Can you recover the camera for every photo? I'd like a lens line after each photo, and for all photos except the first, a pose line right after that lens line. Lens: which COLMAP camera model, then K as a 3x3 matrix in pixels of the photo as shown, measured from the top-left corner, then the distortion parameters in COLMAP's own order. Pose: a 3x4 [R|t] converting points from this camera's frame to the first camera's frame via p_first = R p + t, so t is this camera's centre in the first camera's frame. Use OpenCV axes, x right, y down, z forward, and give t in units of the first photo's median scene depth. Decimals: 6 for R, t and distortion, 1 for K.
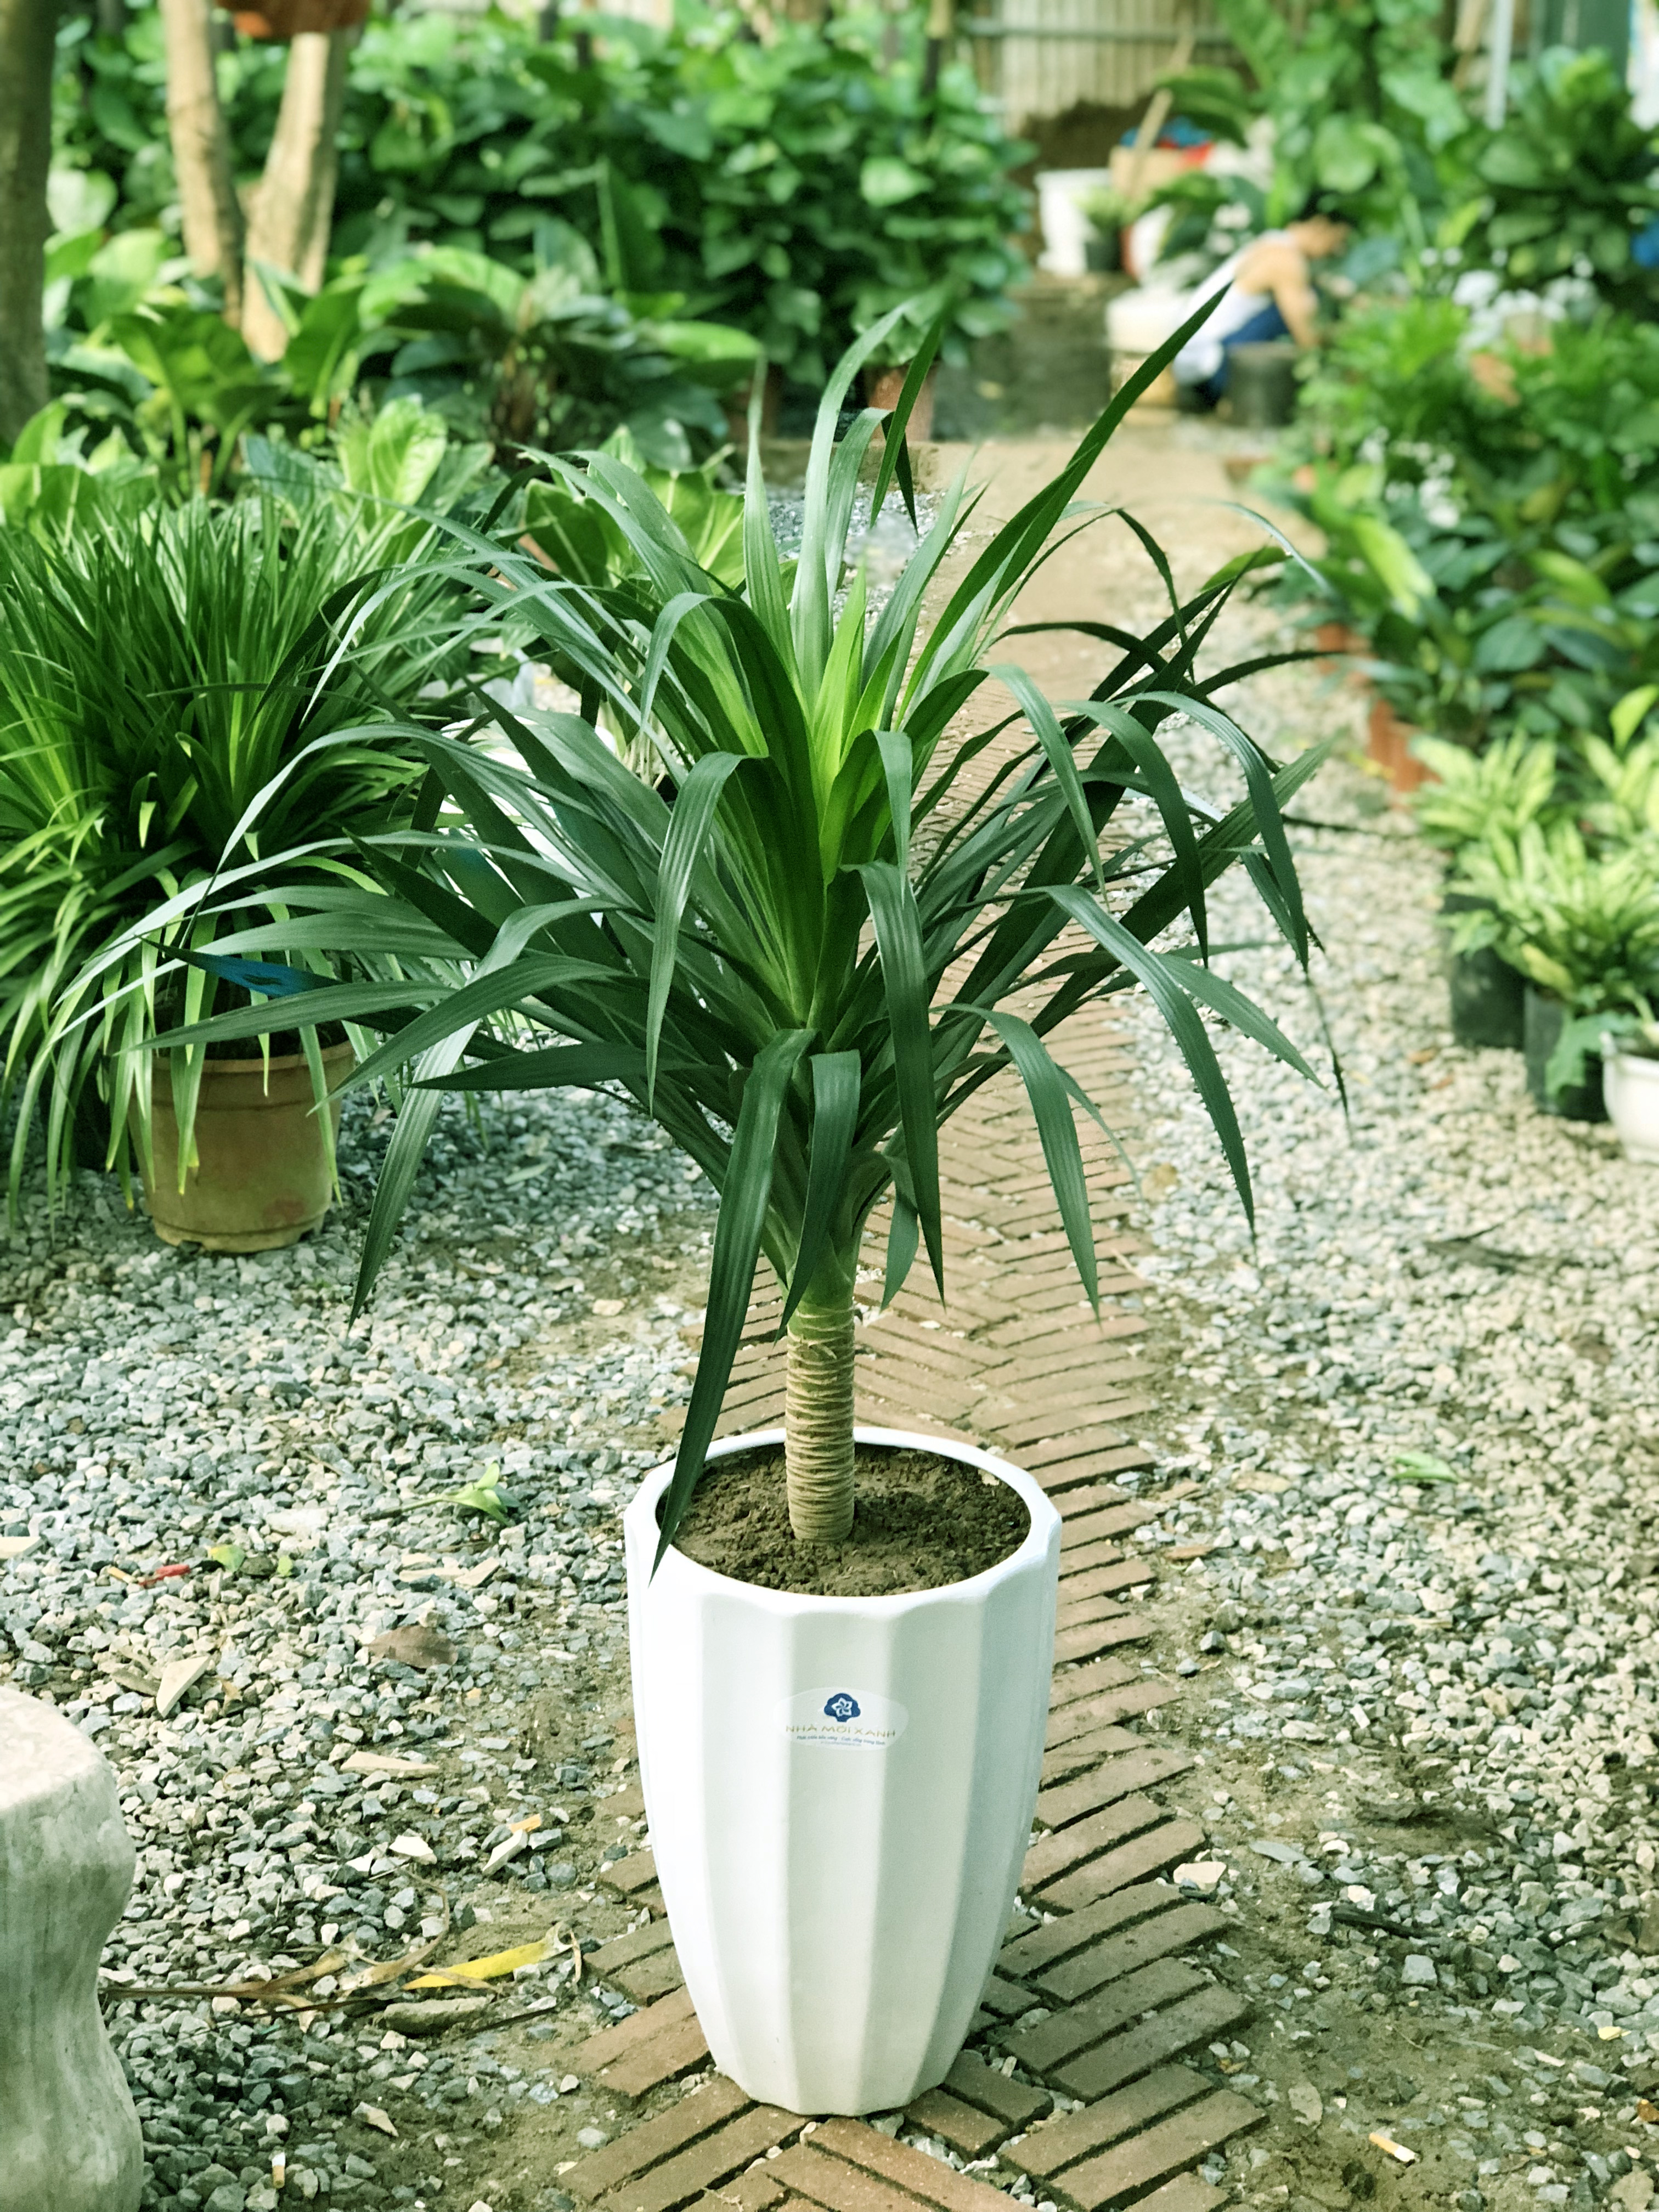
lens RADIAL K [[3597.4, 0, 828.3], [0, 3597.4, 1100.6], [0, 0, 1]] dist [0.031489, 0.000000]
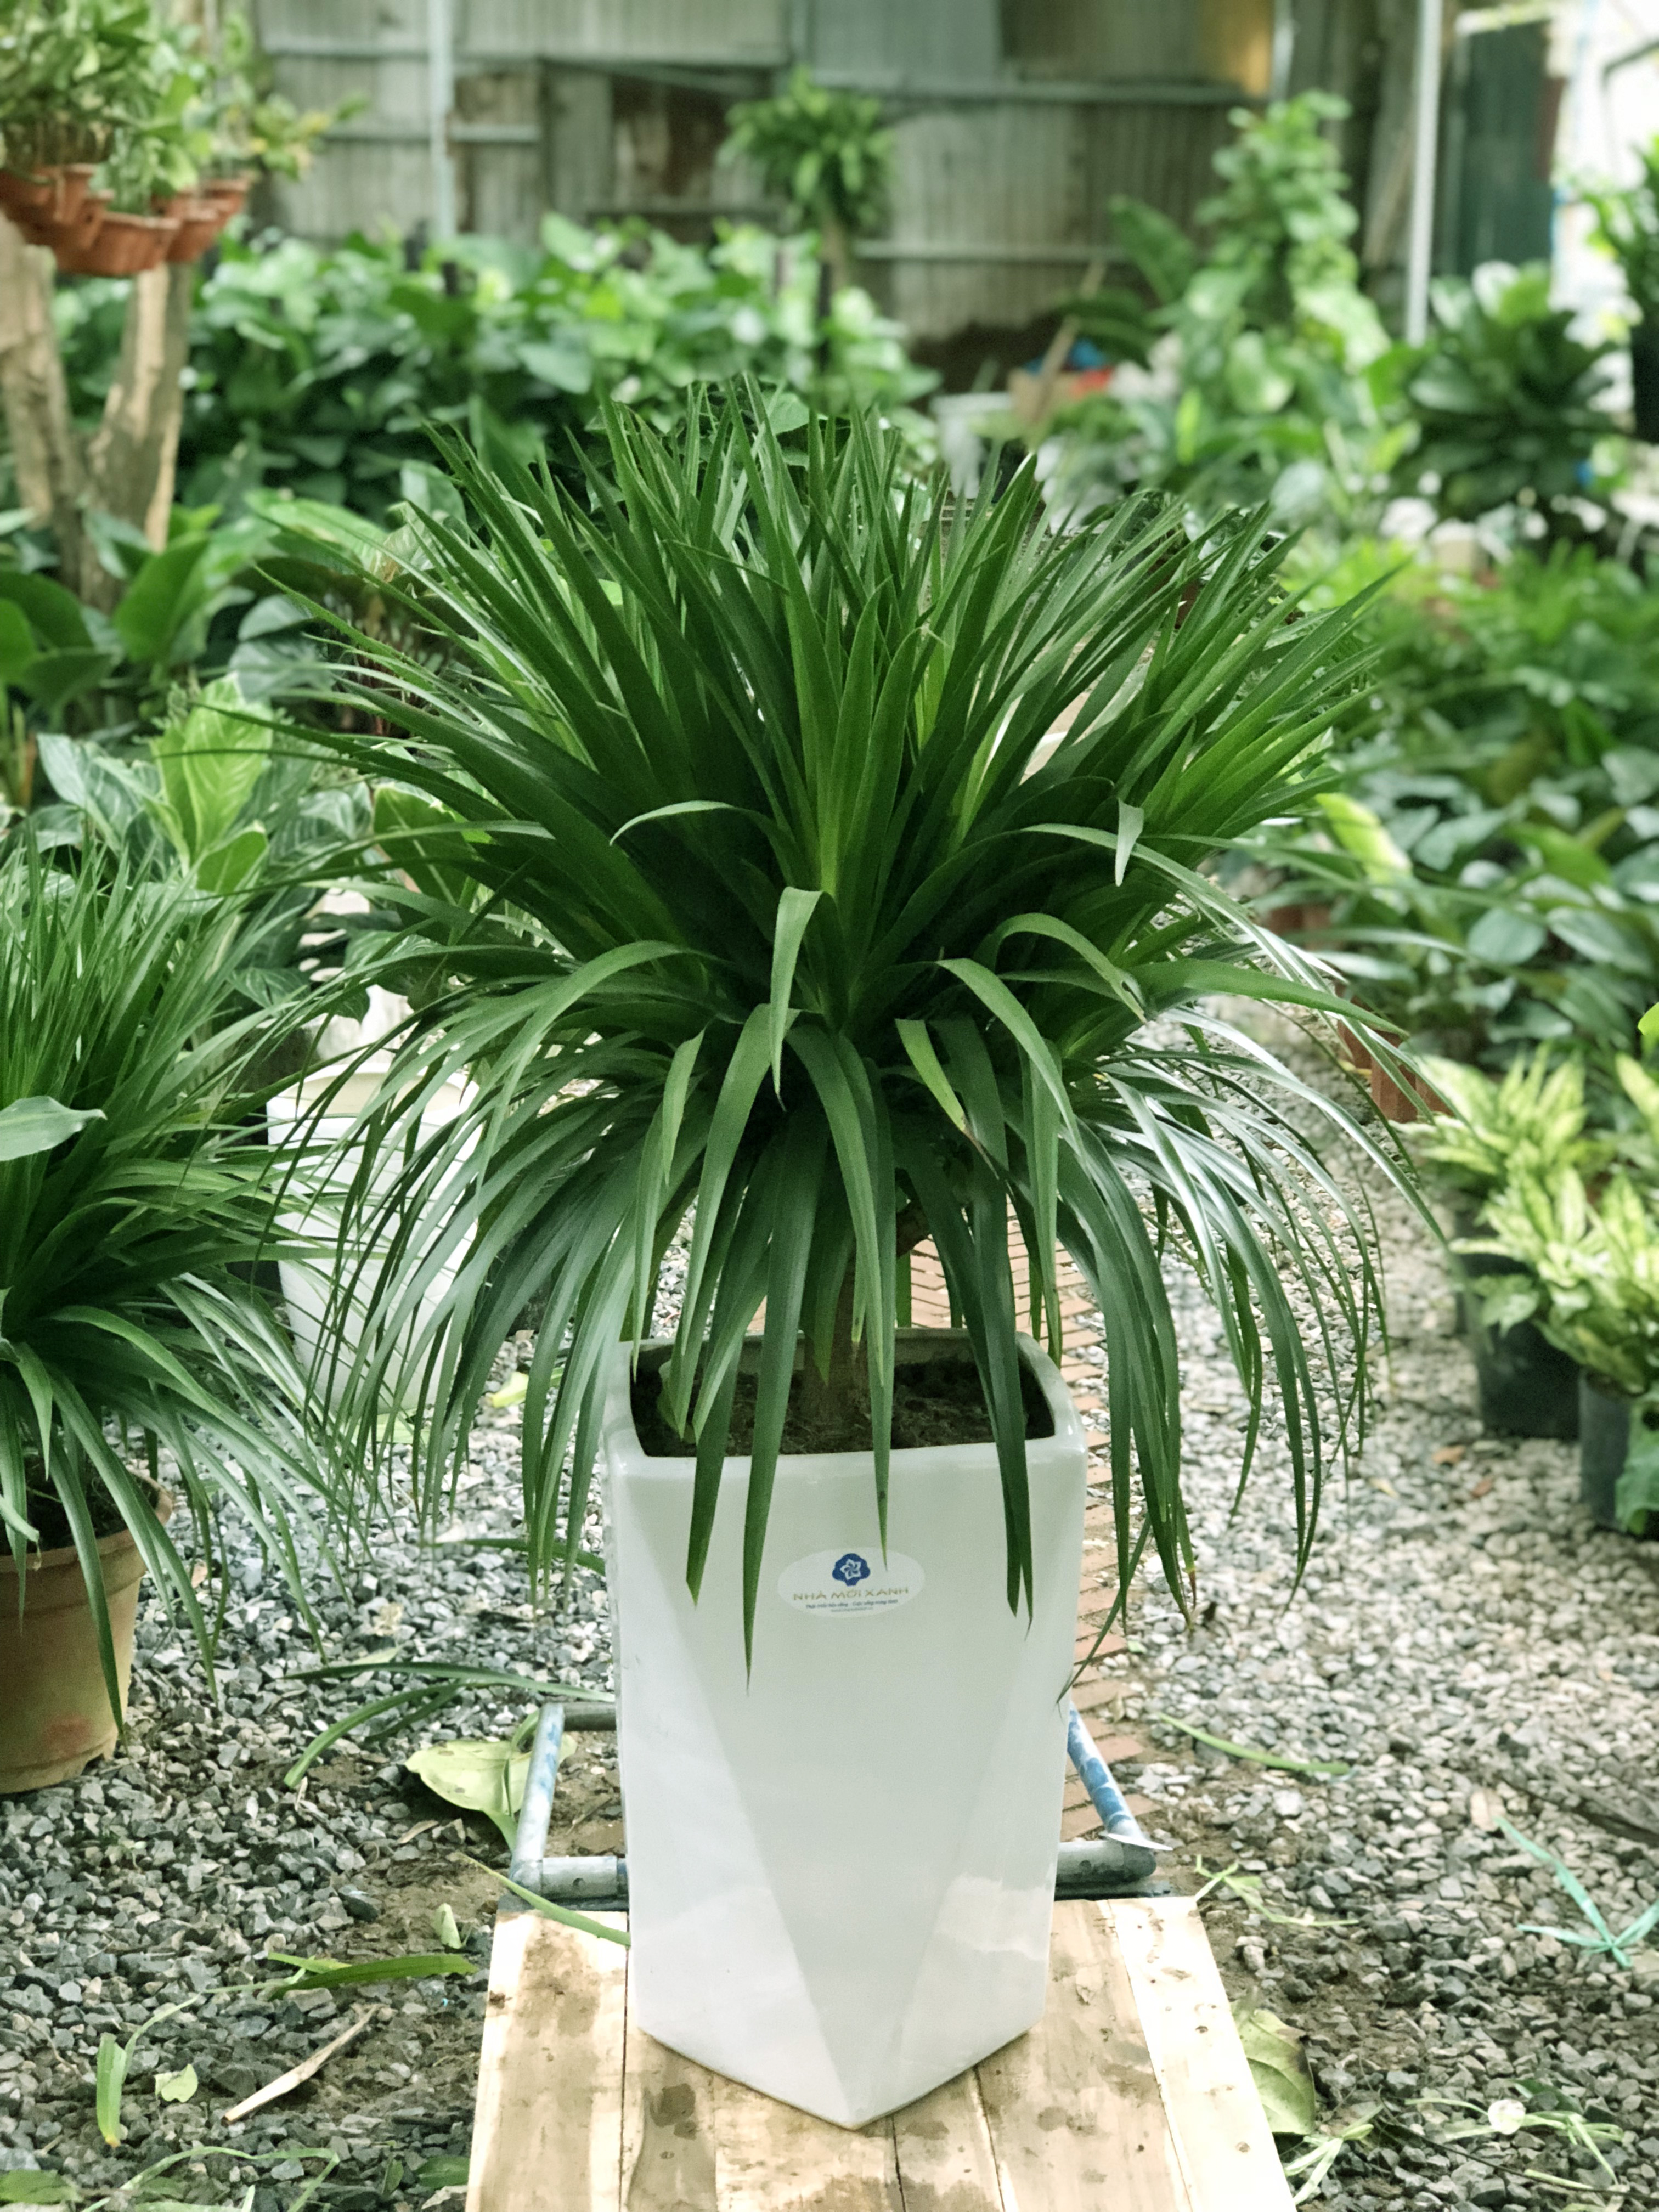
lens RADIAL K [[3597.4, 0, 834.1], [0, 3597.4, 1113.4], [0, 0, 1]] dist [0.031489, 0.000000]
pose [[0.999376, -0.019394, 0.029506, -0.001387], [0.020957, 0.998341, -0.053623, -0.030669], [-0.028417, 0.054208, 0.998125, 0.099944]]
